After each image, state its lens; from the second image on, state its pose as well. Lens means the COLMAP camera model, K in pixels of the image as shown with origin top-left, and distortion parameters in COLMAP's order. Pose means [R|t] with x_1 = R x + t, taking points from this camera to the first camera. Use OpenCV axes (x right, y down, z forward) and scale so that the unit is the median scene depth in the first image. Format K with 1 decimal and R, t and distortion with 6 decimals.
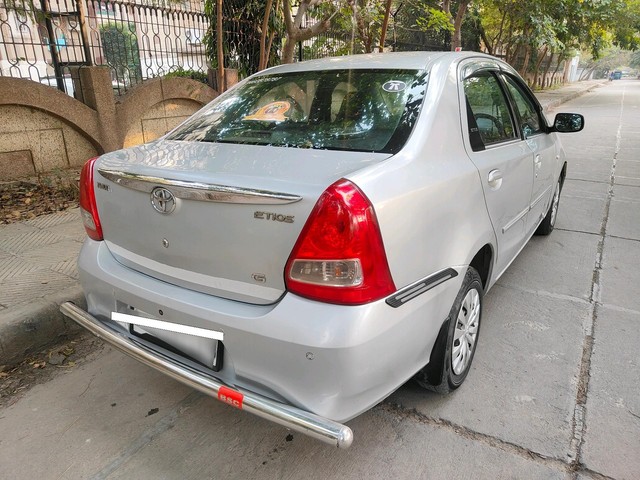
lens RADIAL K [[441.3, 0, 320.0], [0, 441.3, 240.0], [0, 0, 1]] dist [0.008756, -0.000617]
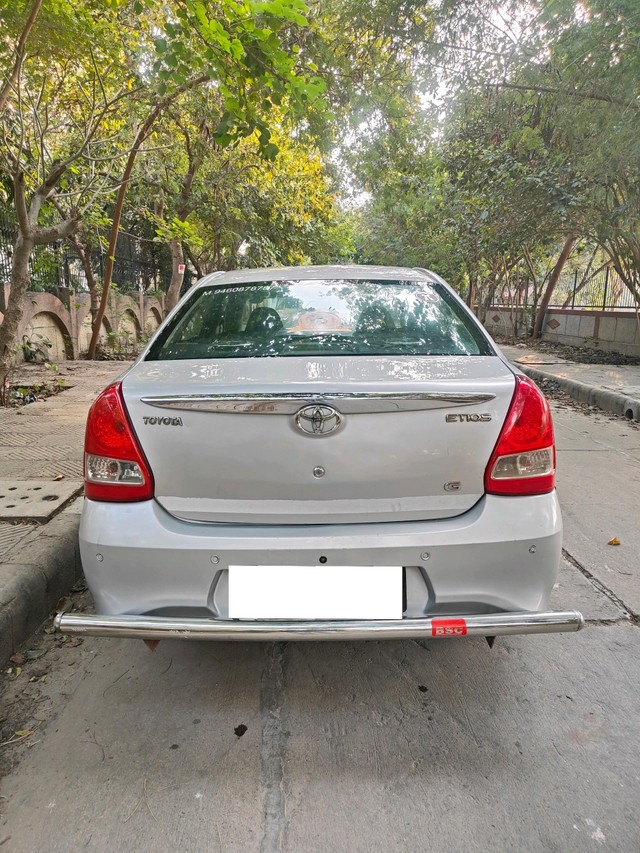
lens RADIAL K [[588.2, 0, 320.0], [0, 588.2, 426.5], [0, 0, 1]] dist [0.008756, -0.000617]
pose [[0.836445, -0.100864, 0.538690, -0.873239], [0.175475, 0.980463, -0.088887, 0.019583], [-0.519200, 0.168876, 0.837802, 0.071147]]
